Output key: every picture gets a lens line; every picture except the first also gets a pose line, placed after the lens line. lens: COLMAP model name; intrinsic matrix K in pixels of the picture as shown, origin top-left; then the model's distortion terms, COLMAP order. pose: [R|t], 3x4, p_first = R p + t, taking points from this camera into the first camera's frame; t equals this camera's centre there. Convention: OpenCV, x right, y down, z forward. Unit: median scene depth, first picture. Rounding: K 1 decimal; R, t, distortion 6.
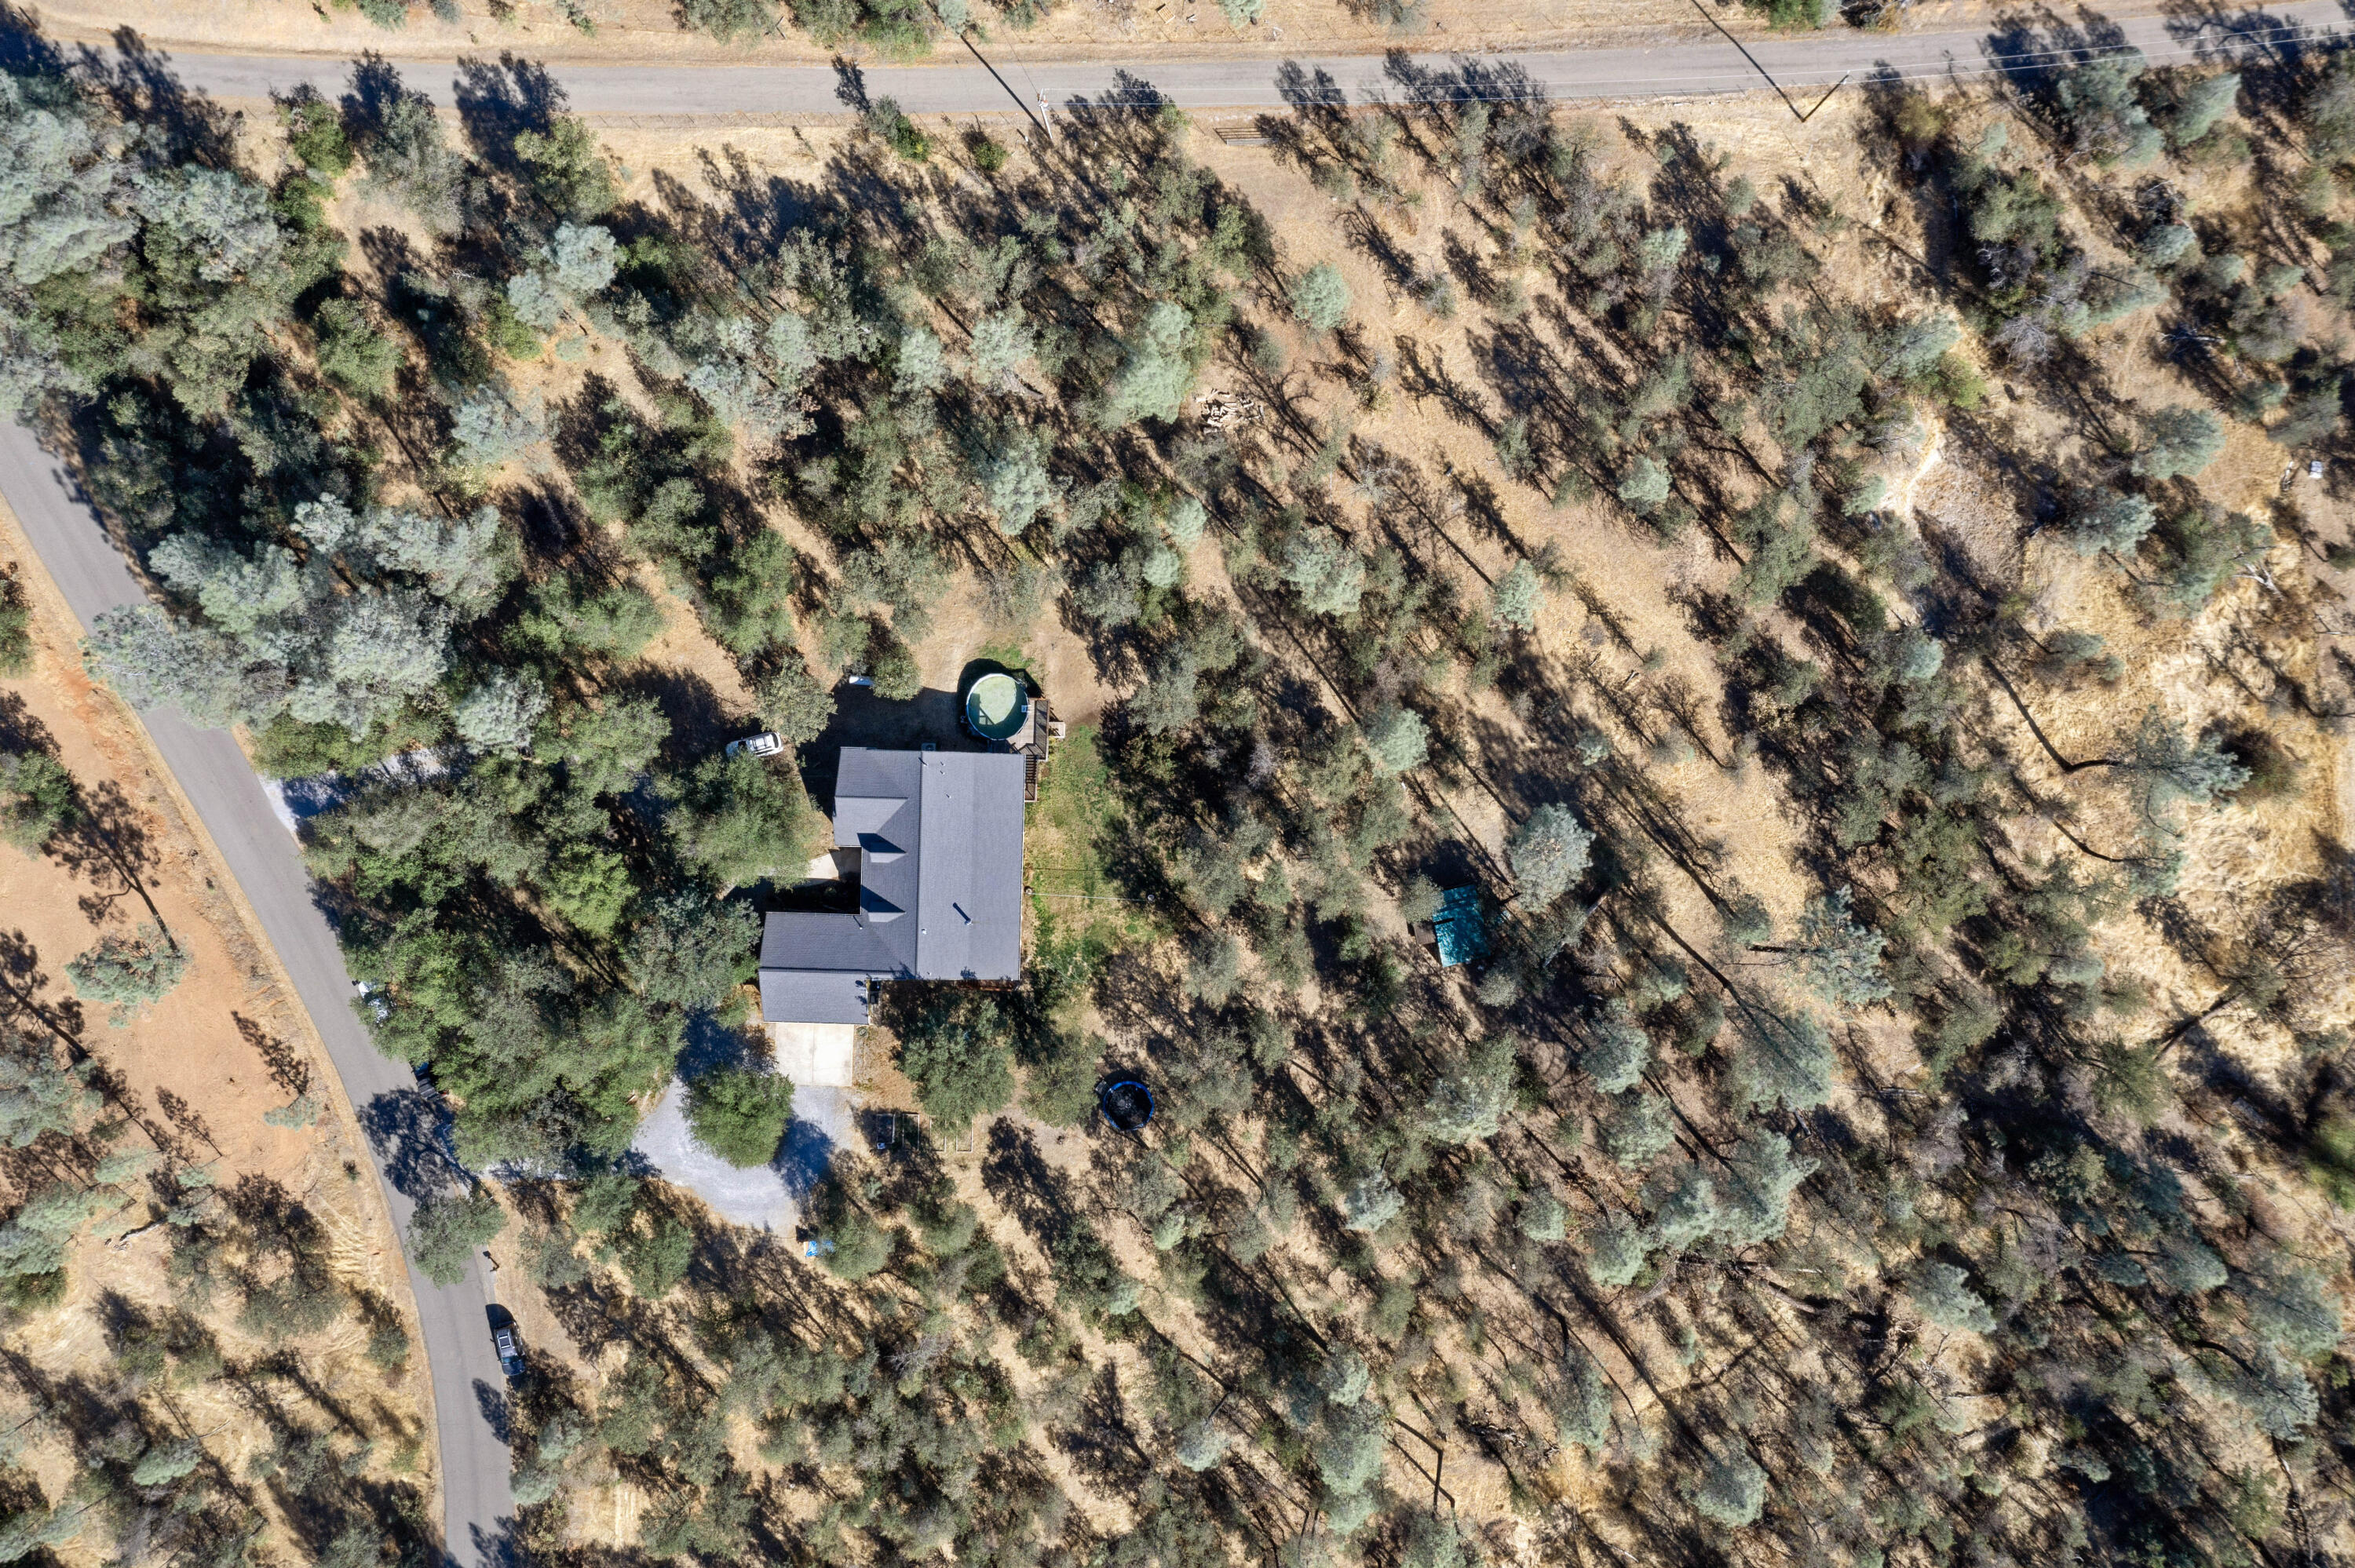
lens RADIAL K [[1869.0, 0, 1178.9], [0, 1869.0, 783.8], [0, 0, 1]] dist [-0.003963, 0.002817]
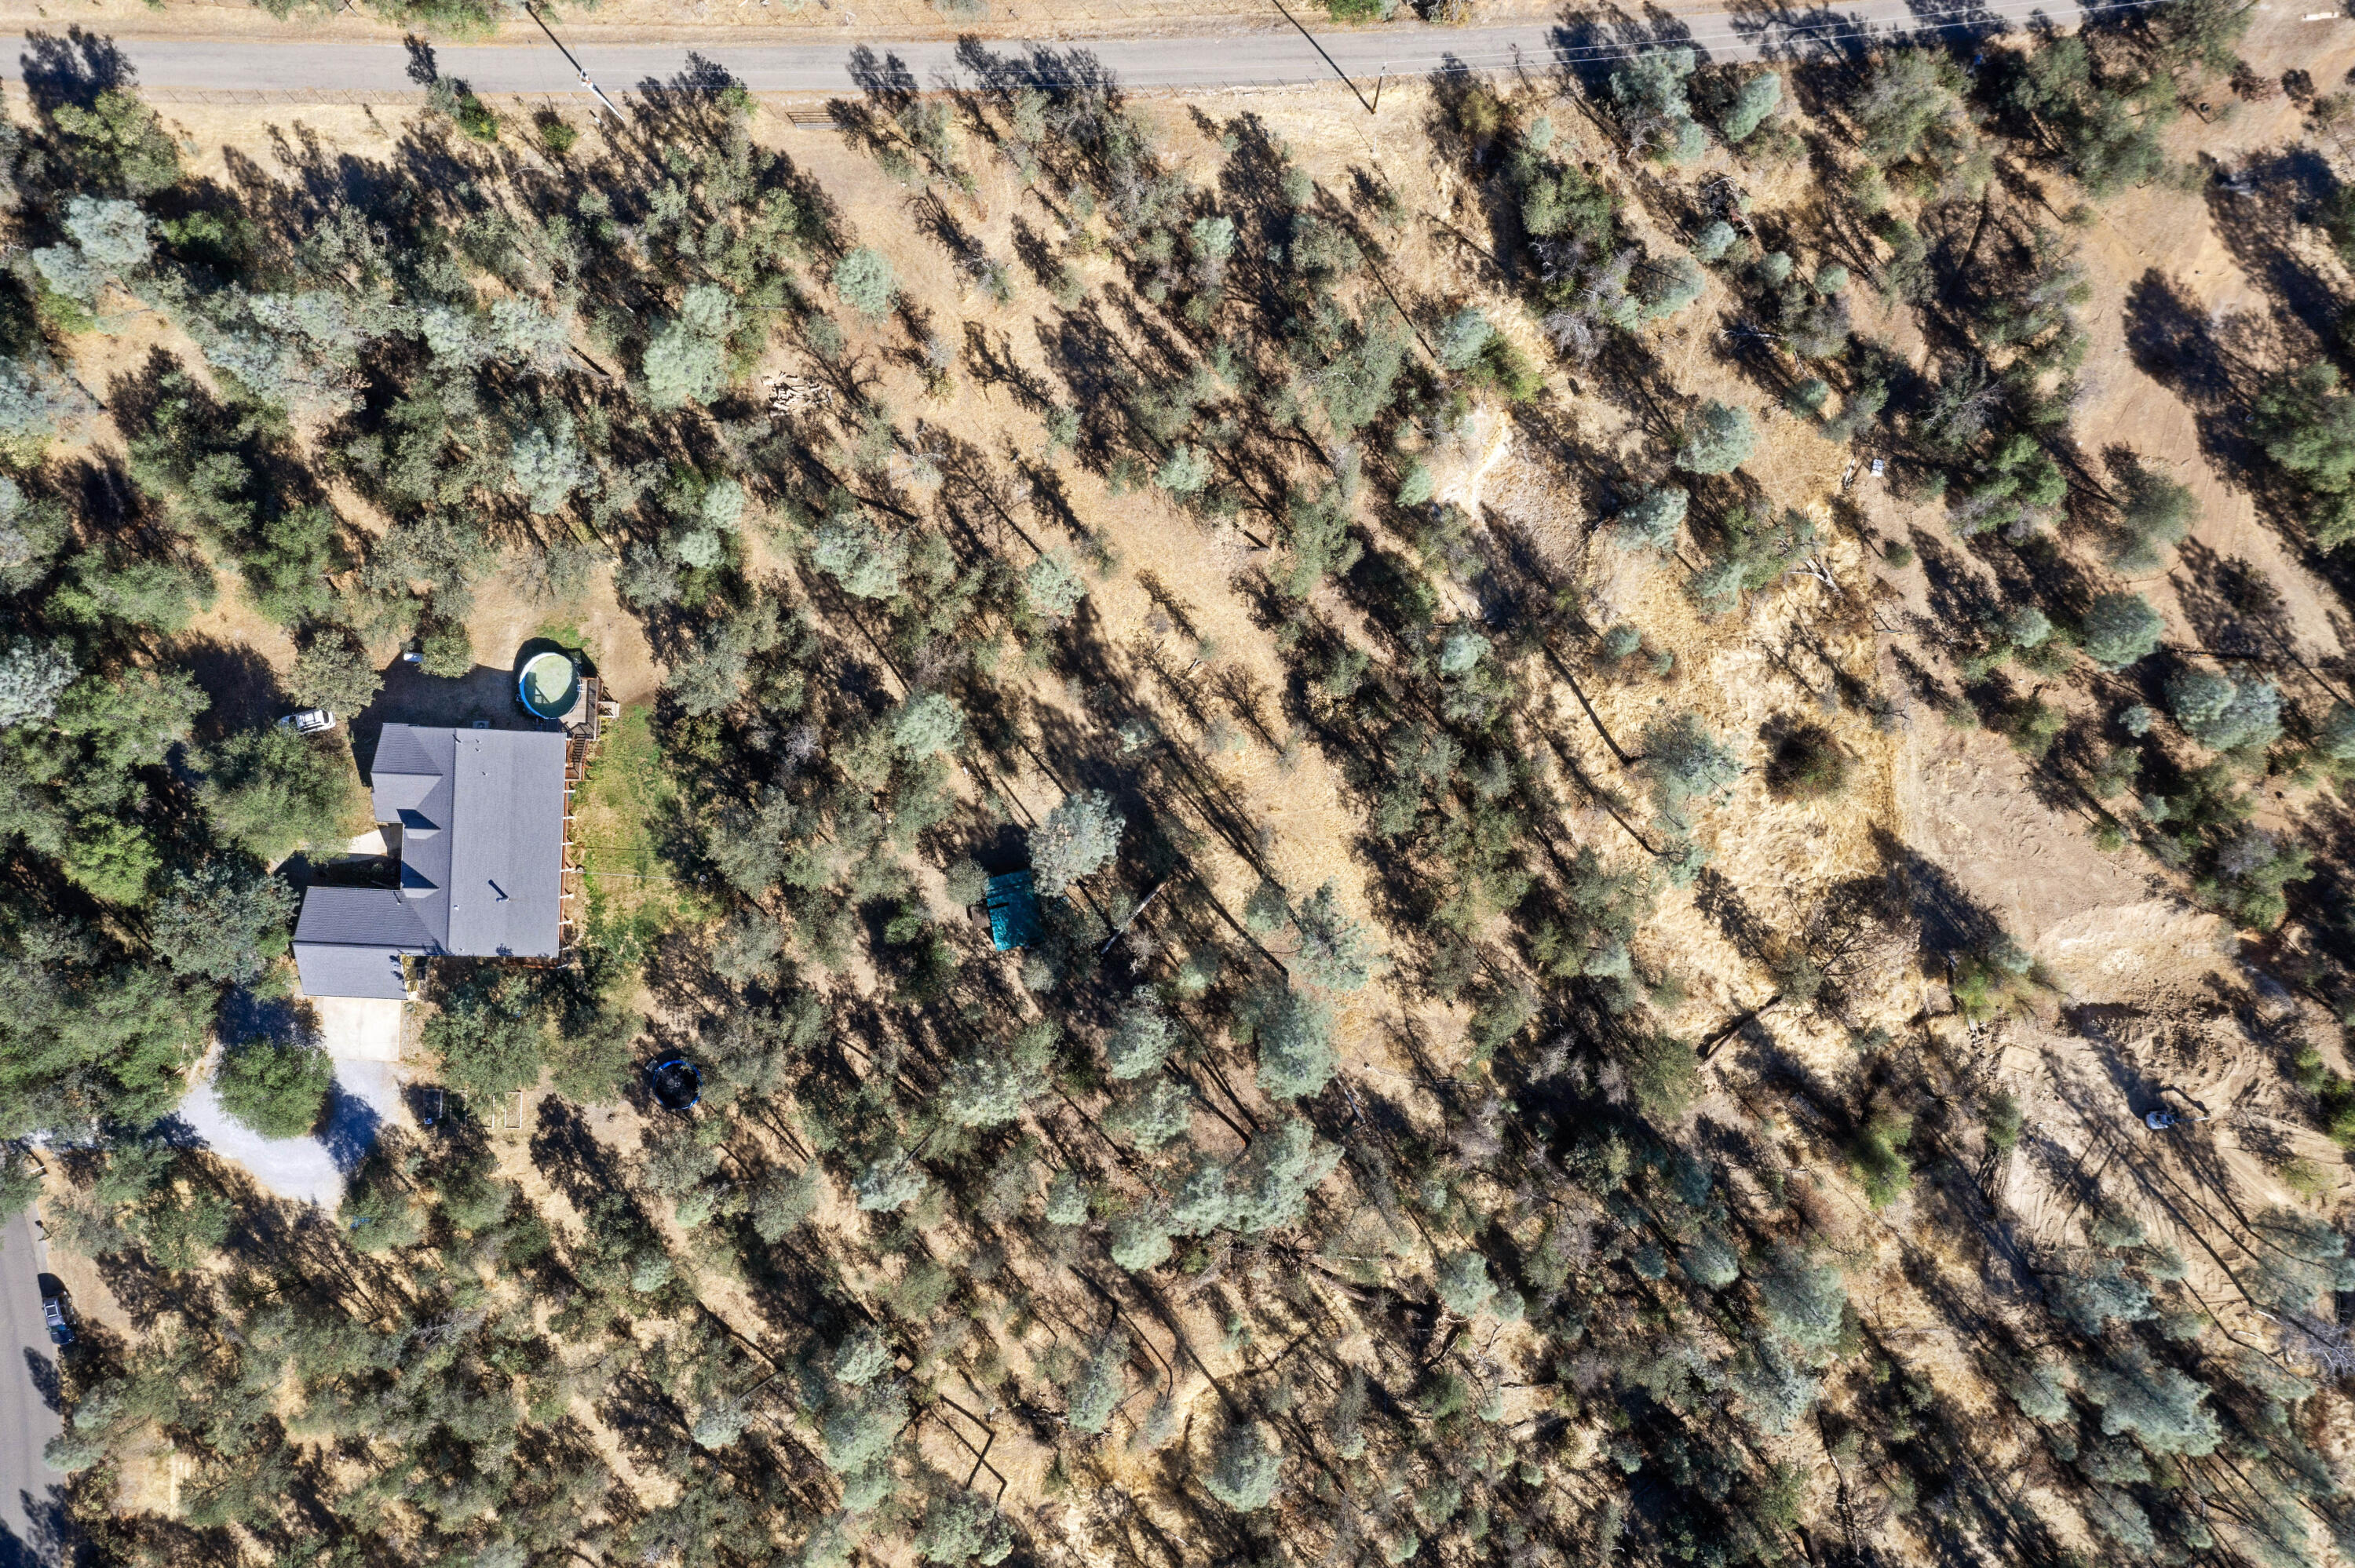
lens RADIAL K [[1869.0, 0, 1177.8], [0, 1869.0, 784.8], [0, 0, 1]] dist [-0.003963, 0.002817]
pose [[0.999899, 0.014194, -0.000741, 0.236777], [-0.014192, 0.999895, 0.003005, 0.004240], [0.000783, -0.002995, 0.999995, -0.003323]]
